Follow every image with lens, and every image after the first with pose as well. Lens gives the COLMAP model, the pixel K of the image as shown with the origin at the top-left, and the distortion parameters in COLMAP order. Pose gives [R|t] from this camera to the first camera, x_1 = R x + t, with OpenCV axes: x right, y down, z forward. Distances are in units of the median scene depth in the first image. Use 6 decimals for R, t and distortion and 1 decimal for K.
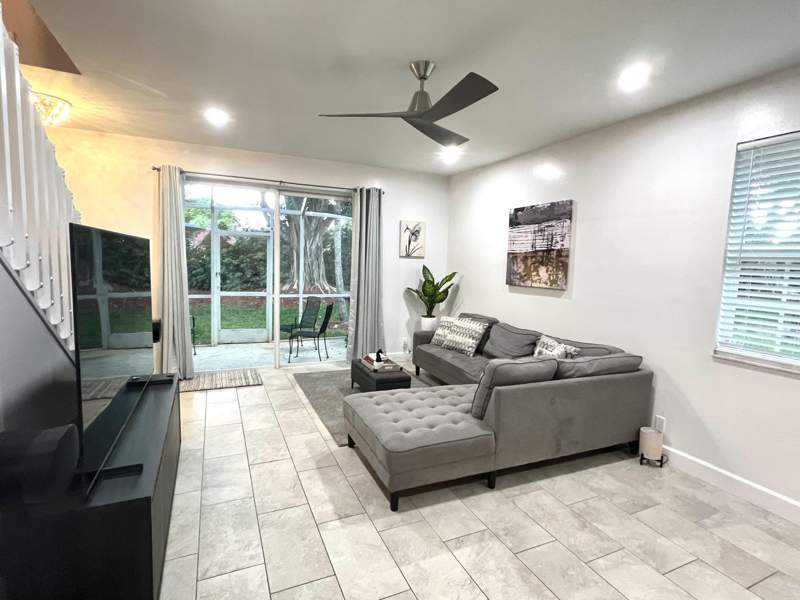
lens RADIAL K [[402.7, 0, 396.1], [0, 402.7, 300.2], [0, 0, 1]] dist [-0.001044, 0.000219]
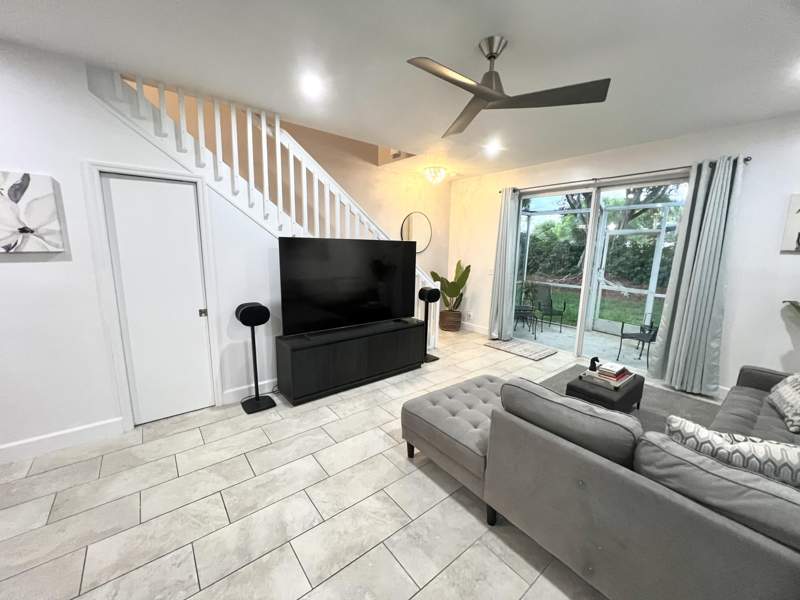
lens RADIAL K [[319.1, 0, 398.6], [0, 319.1, 300.3], [0, 0, 1]] dist [-0.003783, -0.000022]
pose [[0.252833, 0.136084, -0.957892, 0.699810], [-0.109882, 0.987692, 0.111315, -0.041166], [0.961250, 0.077111, 0.264674, 0.556609]]
